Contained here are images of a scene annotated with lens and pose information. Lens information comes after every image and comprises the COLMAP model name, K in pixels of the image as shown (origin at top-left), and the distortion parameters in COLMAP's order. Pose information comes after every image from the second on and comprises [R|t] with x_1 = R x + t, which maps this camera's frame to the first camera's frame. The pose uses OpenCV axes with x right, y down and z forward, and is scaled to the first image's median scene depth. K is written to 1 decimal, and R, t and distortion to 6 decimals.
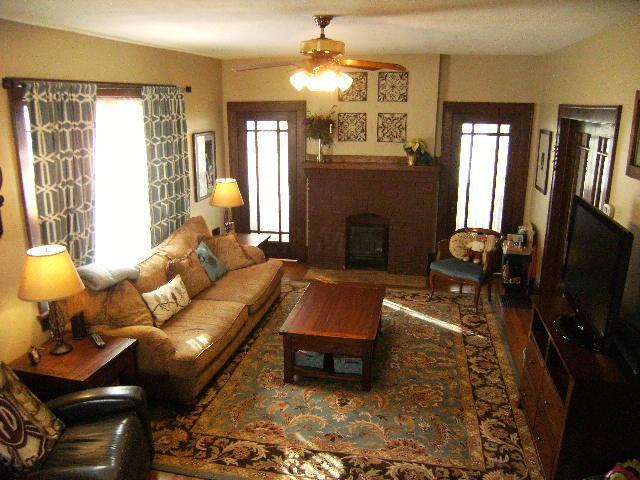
lens RADIAL K [[537.0, 0, 303.3], [0, 537.0, 253.7], [0, 0, 1]] dist [-0.092267, 0.028206]
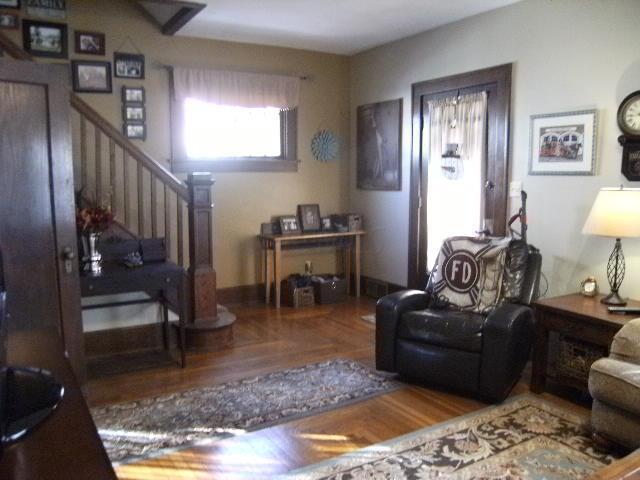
lens RADIAL K [[537.0, 0, 303.3], [0, 537.0, 253.7], [0, 0, 1]] dist [-0.092267, 0.028206]
pose [[-0.735517, 0.110455, -0.668442, 0.290169], [-0.172370, 0.923647, 0.342293, -0.061869], [0.655212, 0.366982, -0.660319, 0.649918]]
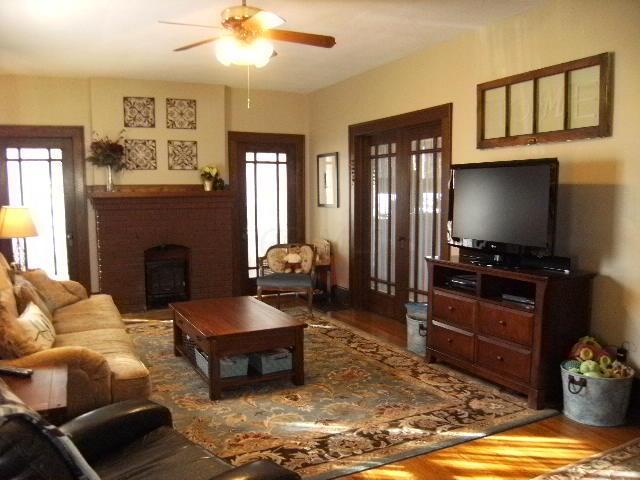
lens RADIAL K [[537.0, 0, 303.3], [0, 537.0, 253.7], [0, 0, 1]] dist [-0.092267, 0.028206]
pose [[0.789236, -0.072310, 0.609818, -0.271352], [0.172679, 0.979107, -0.107386, 0.084304], [-0.589312, 0.190055, 0.785233, 0.138990]]
